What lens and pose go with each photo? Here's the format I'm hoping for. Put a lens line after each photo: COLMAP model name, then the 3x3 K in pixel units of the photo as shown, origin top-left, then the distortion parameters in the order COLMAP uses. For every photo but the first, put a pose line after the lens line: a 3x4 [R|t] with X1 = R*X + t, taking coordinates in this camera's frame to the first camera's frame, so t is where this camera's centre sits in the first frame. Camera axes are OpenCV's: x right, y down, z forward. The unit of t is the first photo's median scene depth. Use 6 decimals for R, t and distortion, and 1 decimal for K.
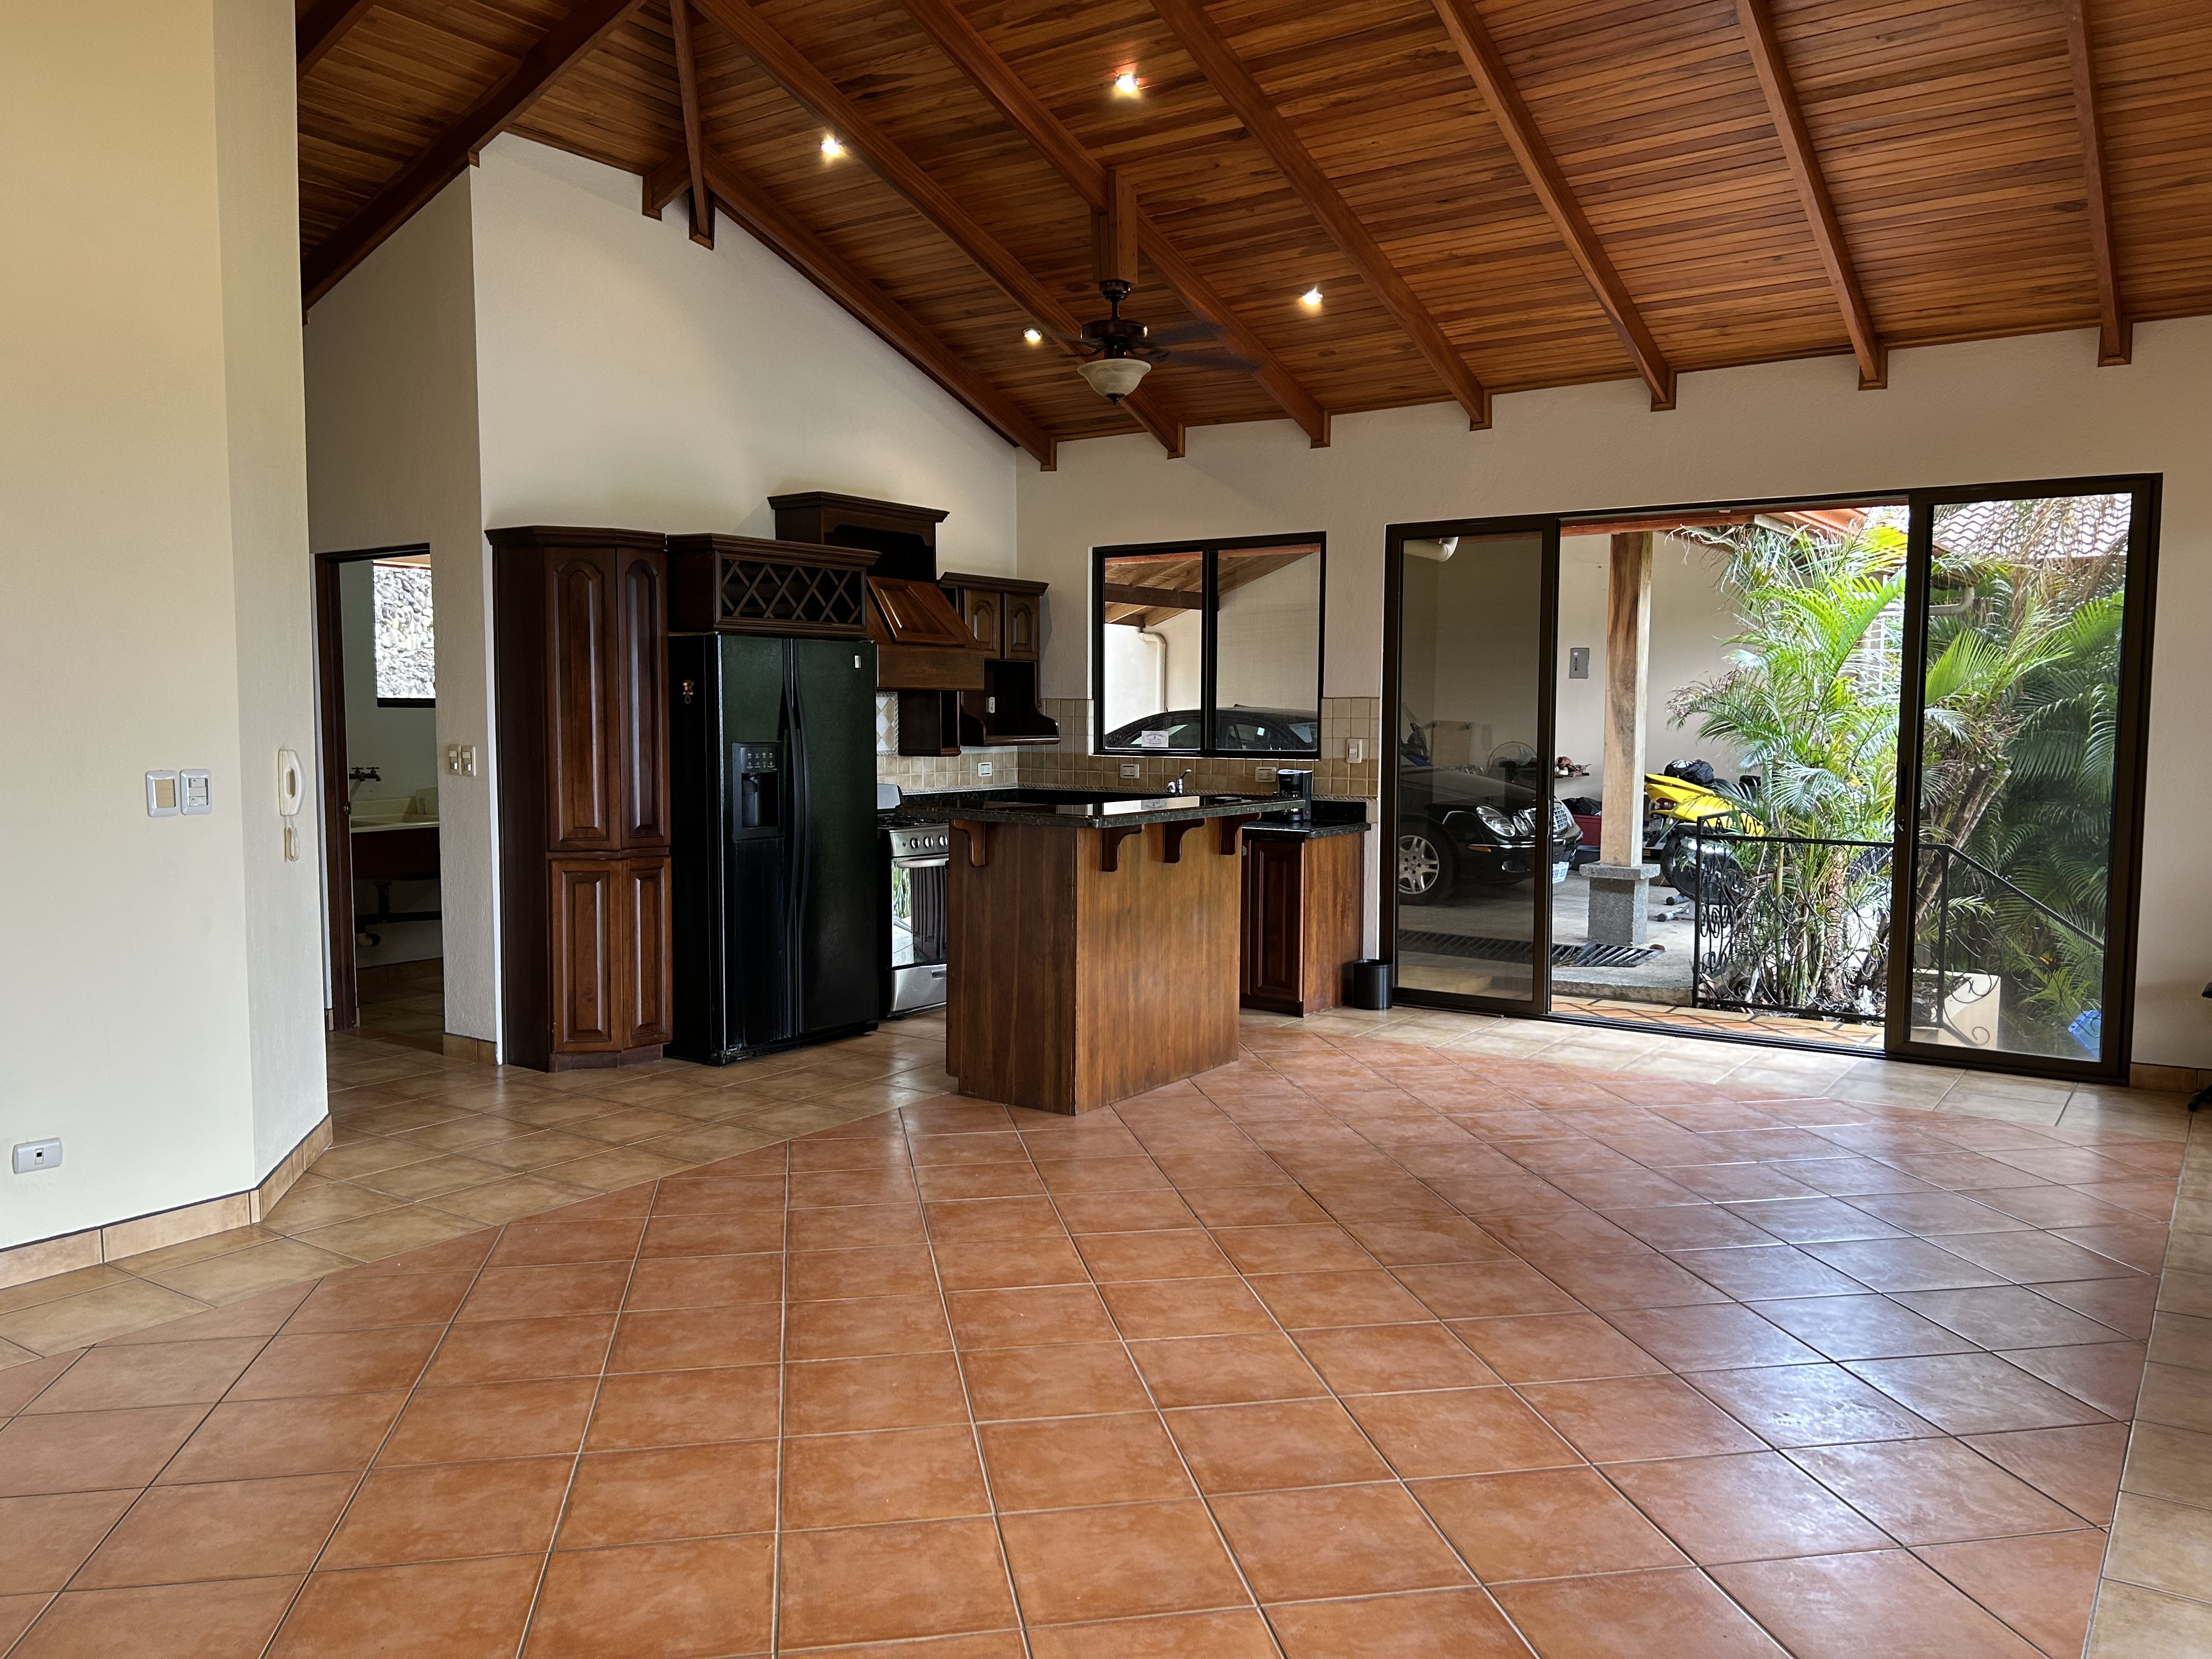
lens RADIAL K [[1655.9, 0, 1106.4], [0, 1655.9, 834.5], [0, 0, 1]] dist [0.050911, -0.058585]
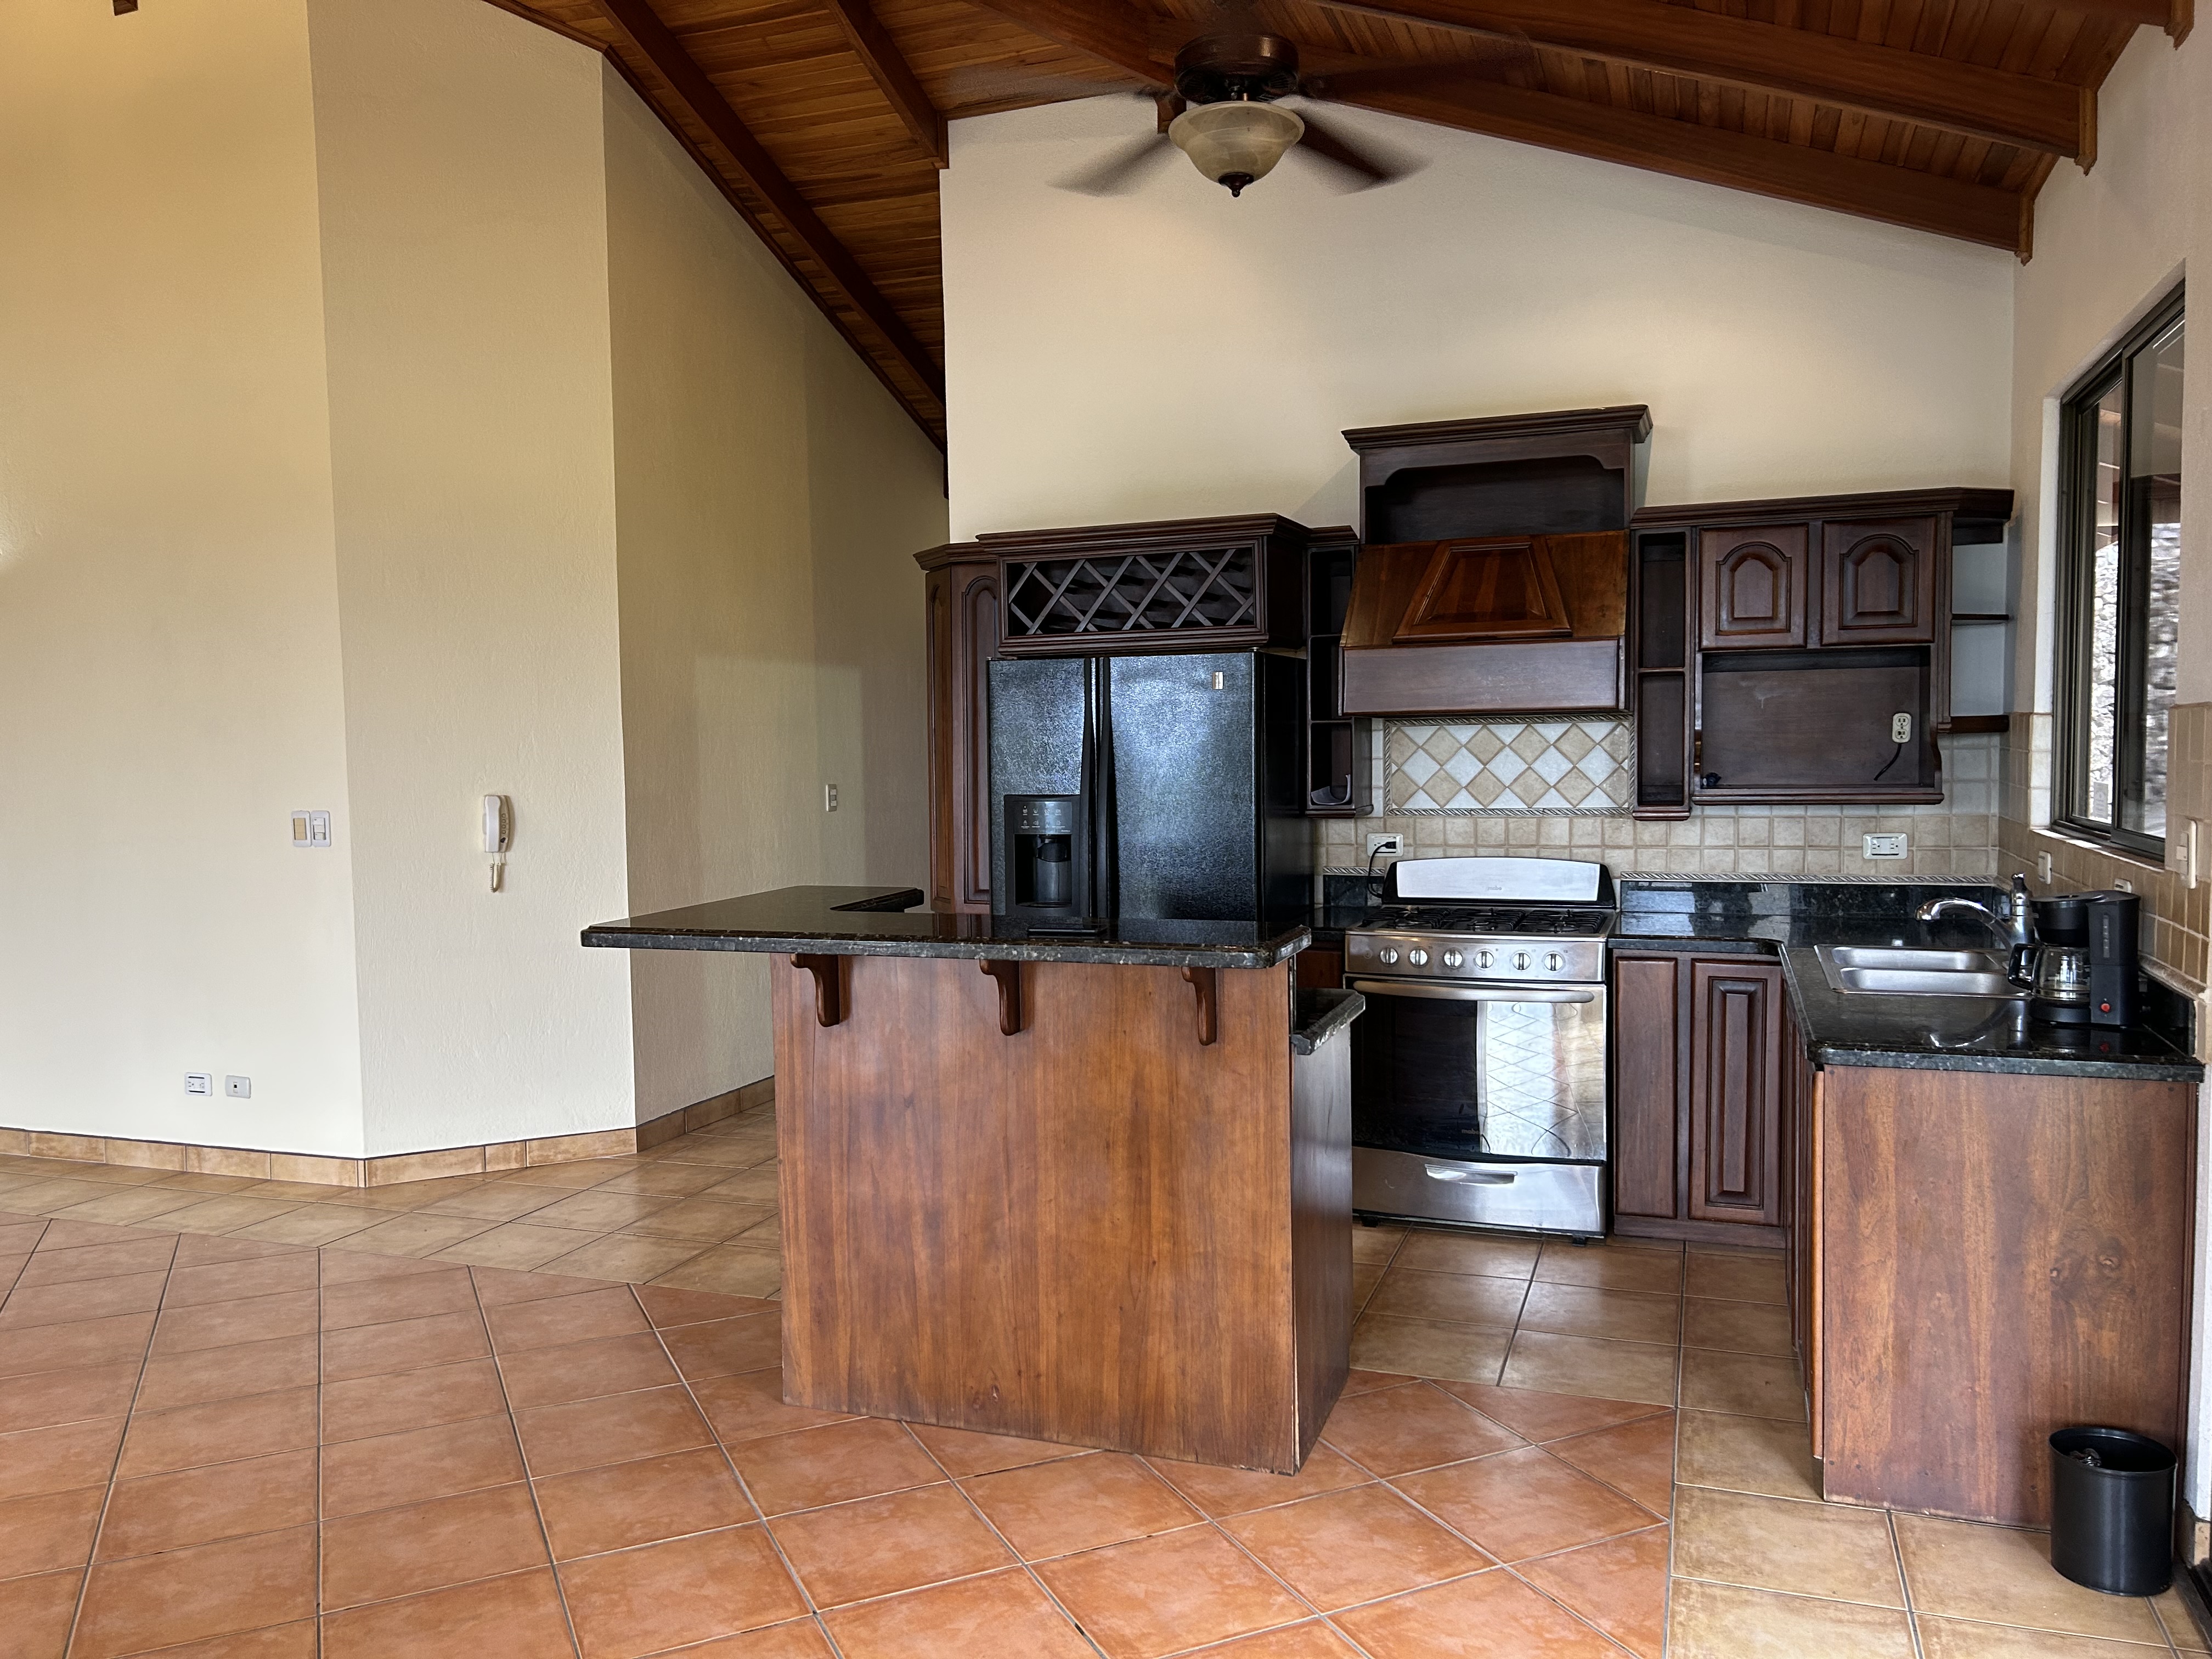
lens RADIAL K [[1655.9, 0, 1095.1], [0, 1655.9, 843.8], [0, 0, 1]] dist [0.050911, -0.058585]
pose [[0.252443, 0.057318, -0.965913, 0.821907], [-0.056162, 0.997429, 0.044510, -0.104606], [0.965981, 0.043011, 0.255013, 1.263068]]
